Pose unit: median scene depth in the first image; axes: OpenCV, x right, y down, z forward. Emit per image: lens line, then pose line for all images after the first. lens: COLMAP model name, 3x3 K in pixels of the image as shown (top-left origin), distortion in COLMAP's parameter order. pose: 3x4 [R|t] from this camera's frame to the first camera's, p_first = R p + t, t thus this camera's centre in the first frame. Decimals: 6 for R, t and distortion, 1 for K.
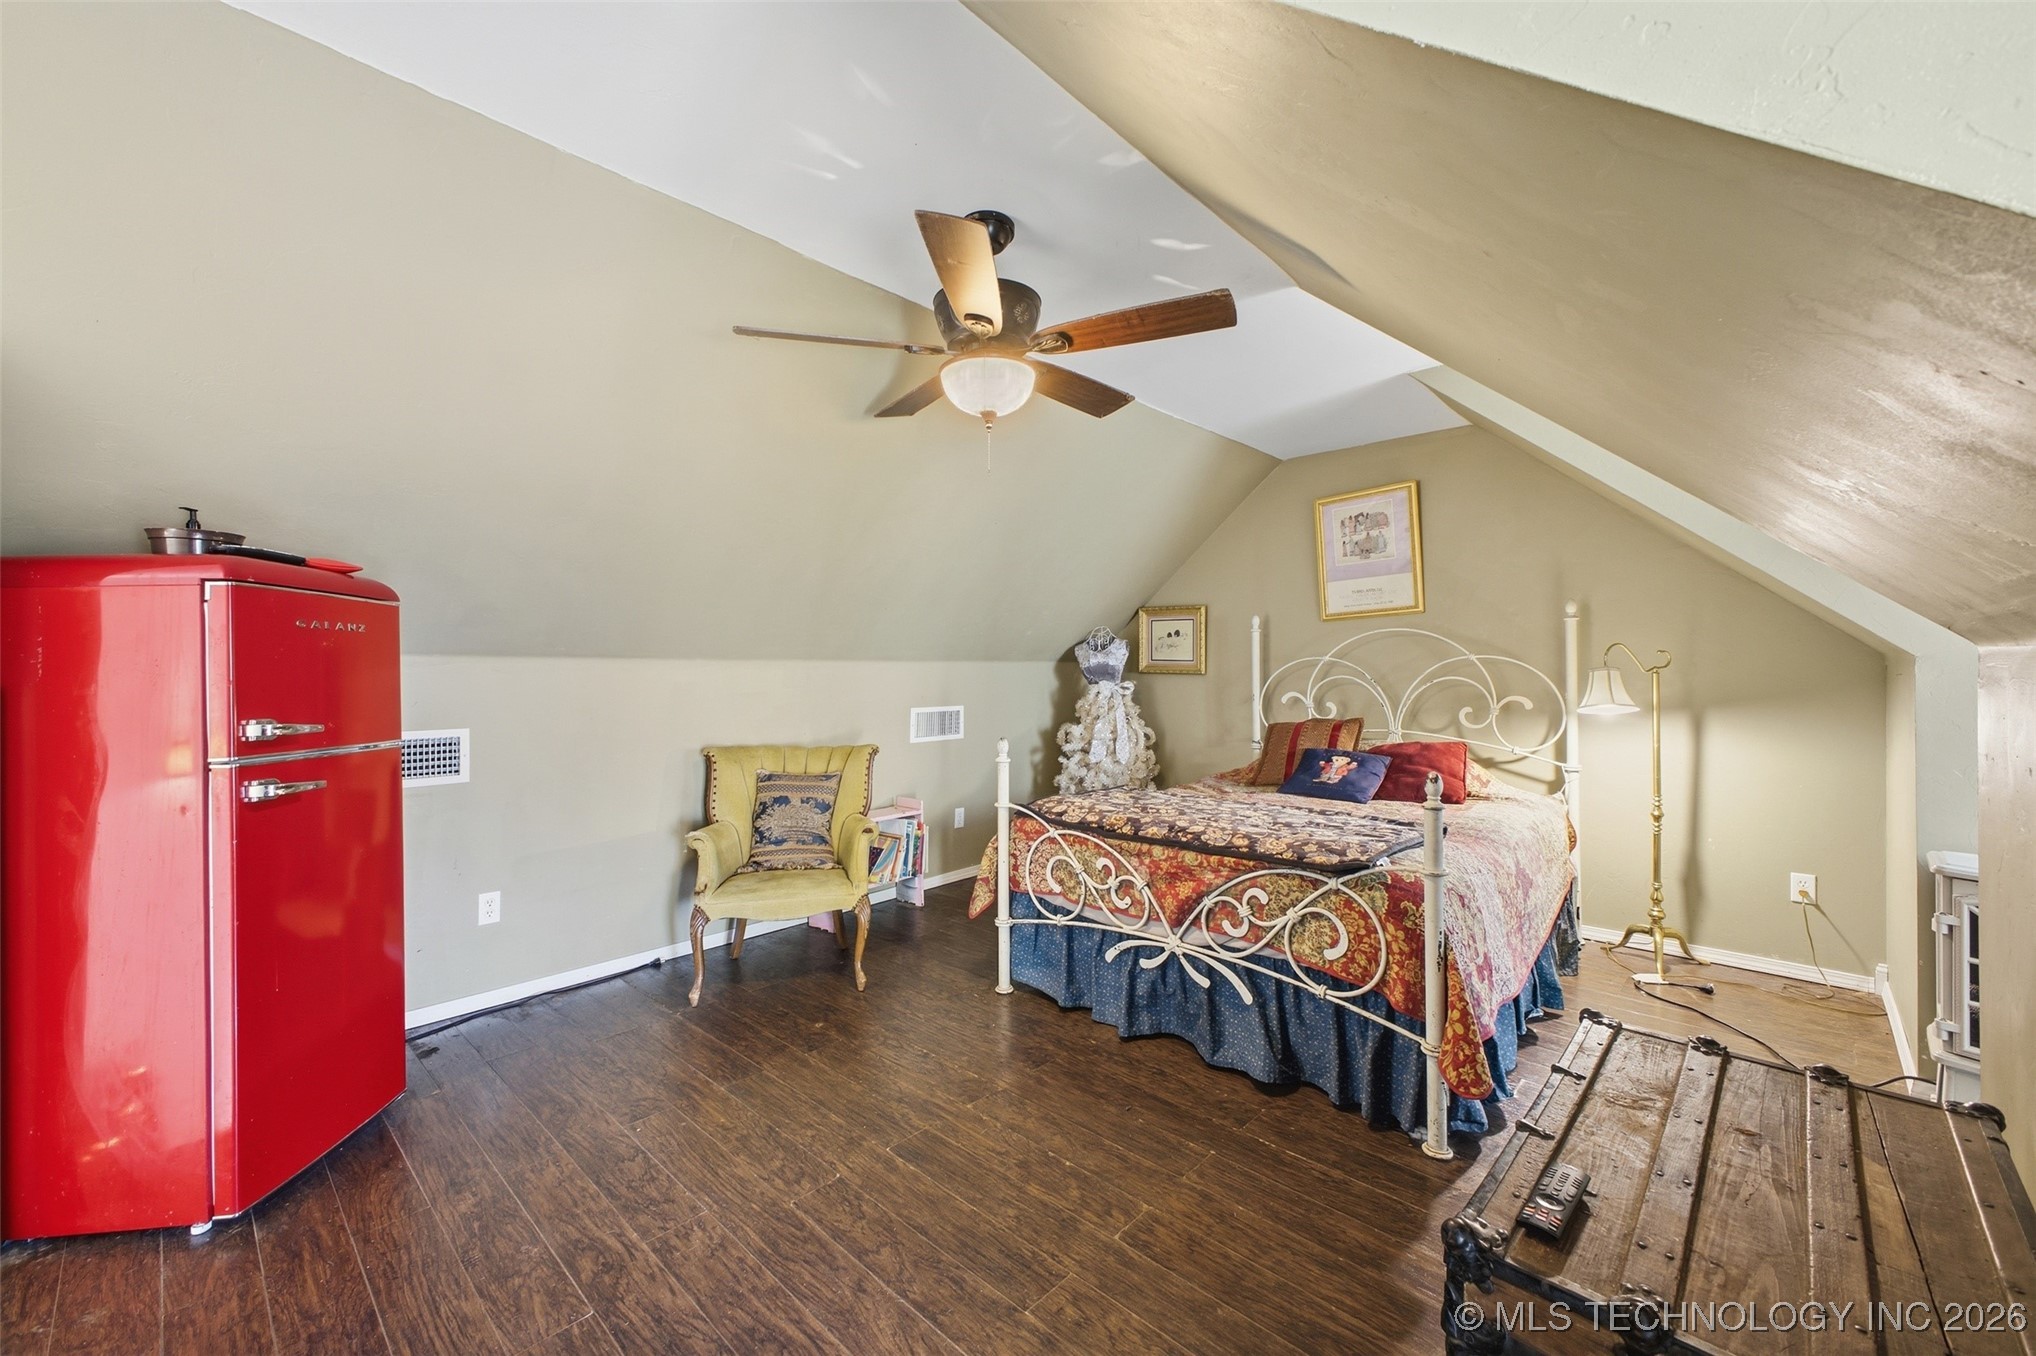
lens RADIAL K [[807.8, 0, 1018.8], [0, 807.8, 674.1], [0, 0, 1]] dist [0.015663, -0.000474]
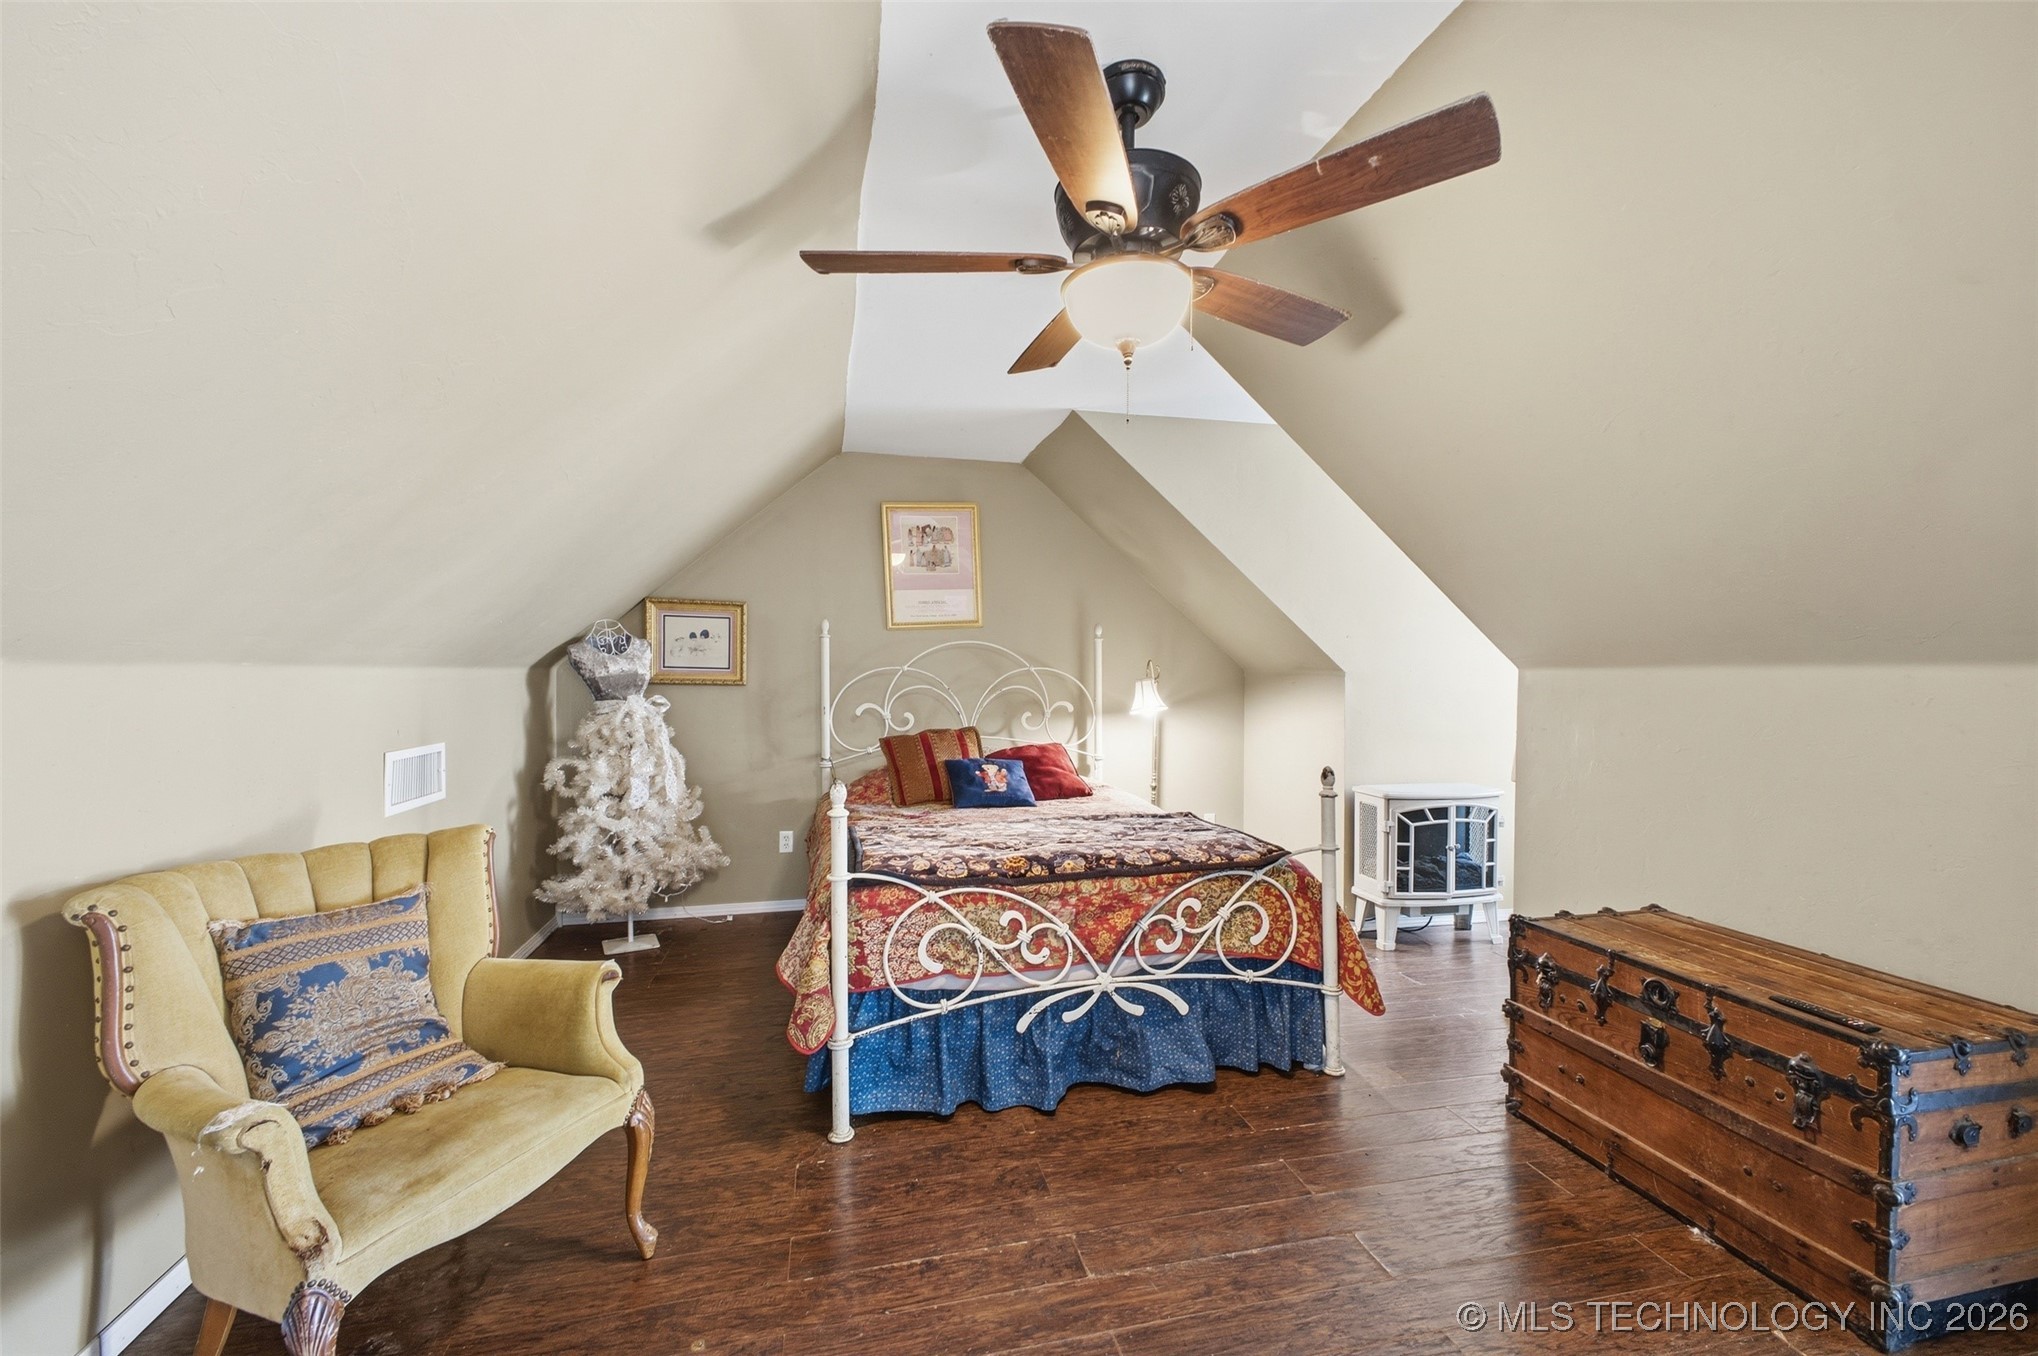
lens RADIAL K [[829.4, 0, 1019.0], [0, 829.4, 689.3], [0, 0, 1]] dist [0.012882, -0.000408]
pose [[0.541809, -0.013793, 0.840388, -0.607224], [0.003113, 0.999891, 0.014403, -0.012460], [-0.840496, -0.005187, 0.541793, 0.535599]]
